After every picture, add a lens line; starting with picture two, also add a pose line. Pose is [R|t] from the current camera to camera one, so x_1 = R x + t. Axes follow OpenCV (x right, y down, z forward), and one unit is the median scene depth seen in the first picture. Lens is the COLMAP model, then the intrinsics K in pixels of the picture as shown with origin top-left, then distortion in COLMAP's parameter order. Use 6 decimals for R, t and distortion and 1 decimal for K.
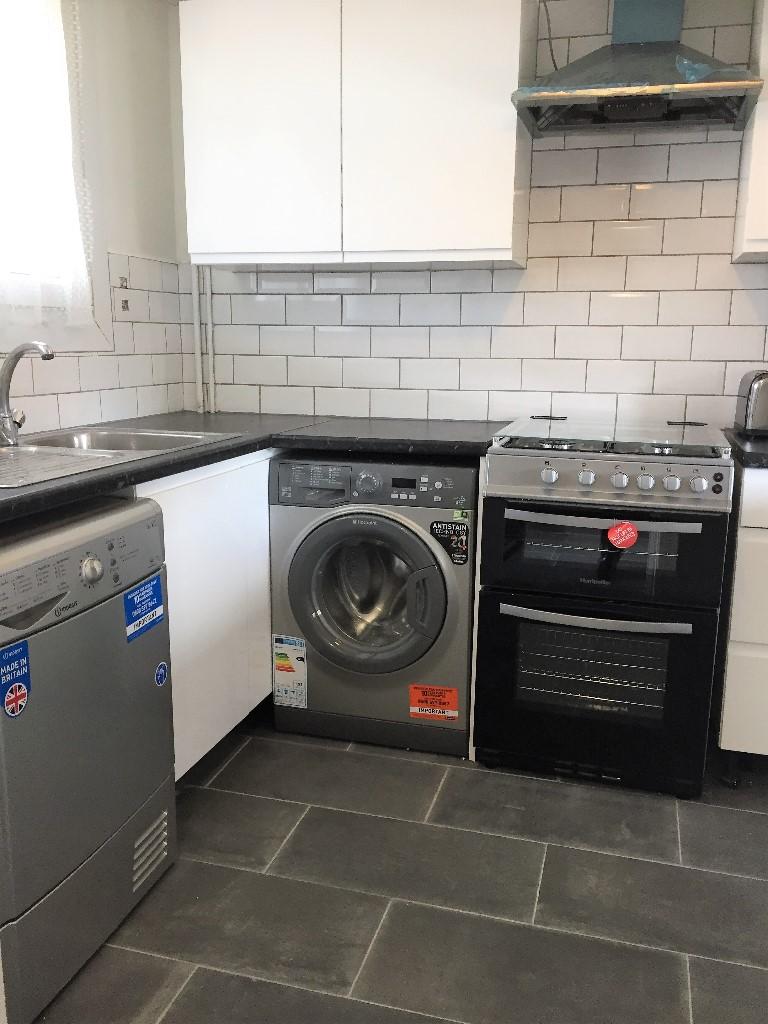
lens RADIAL K [[884.9, 0, 384.0], [0, 884.9, 512.0], [0, 0, 1]] dist [0.099218, -0.137011]
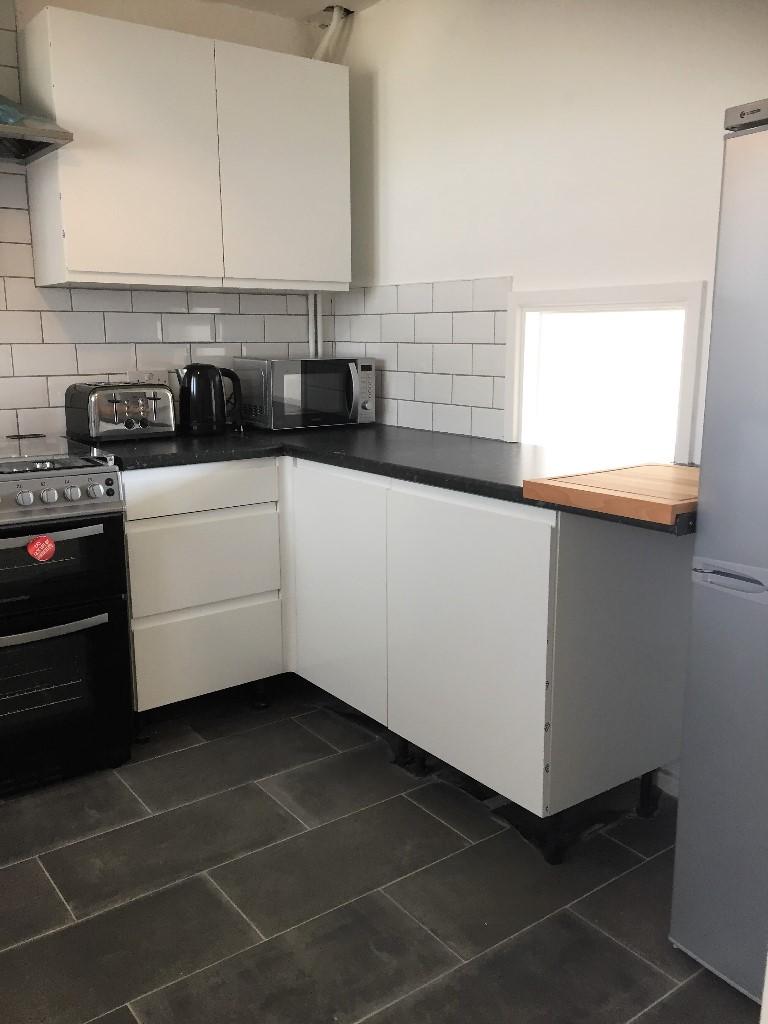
lens RADIAL K [[884.9, 0, 384.0], [0, 884.9, 512.0], [0, 0, 1]] dist [0.099218, -0.137011]
pose [[0.606627, -0.173689, 0.775780, -0.277773], [0.163660, 0.982224, 0.091934, -0.043920], [-0.777958, 0.071194, 0.624270, 0.011577]]
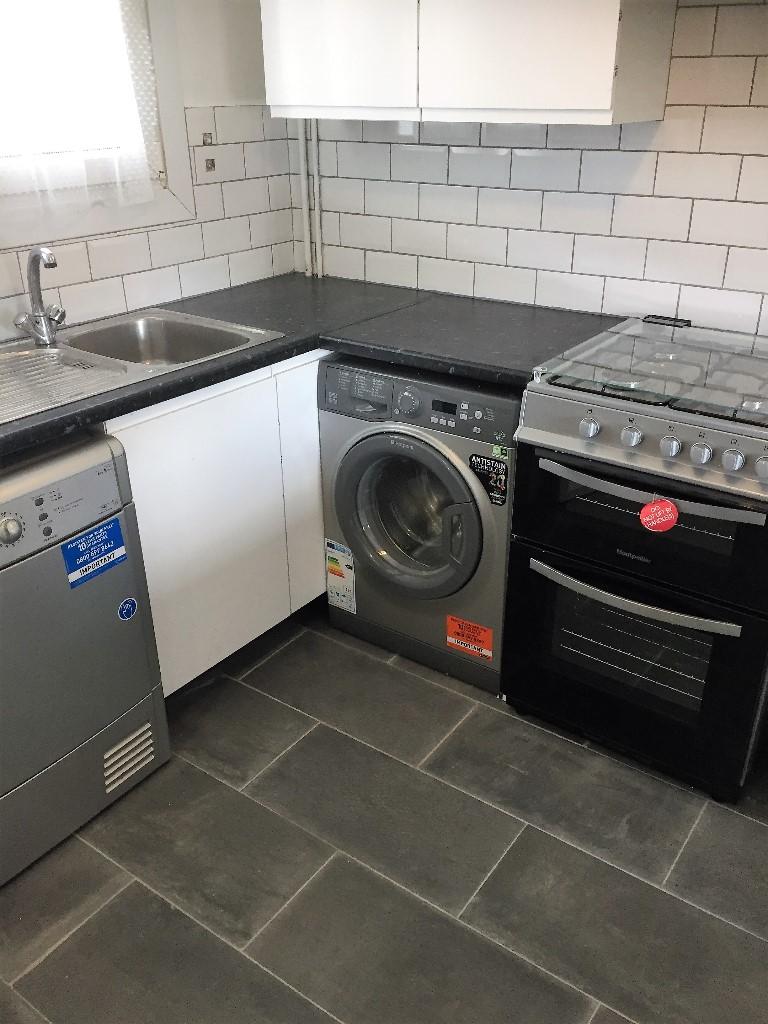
lens RADIAL K [[884.9, 0, 384.0], [0, 884.9, 512.0], [0, 0, 1]] dist [0.099218, -0.137011]
pose [[0.939475, 0.133158, -0.315683, 0.261684], [-0.047925, 0.963401, 0.263747, -0.163582], [0.339249, -0.232655, 0.911472, 0.153787]]
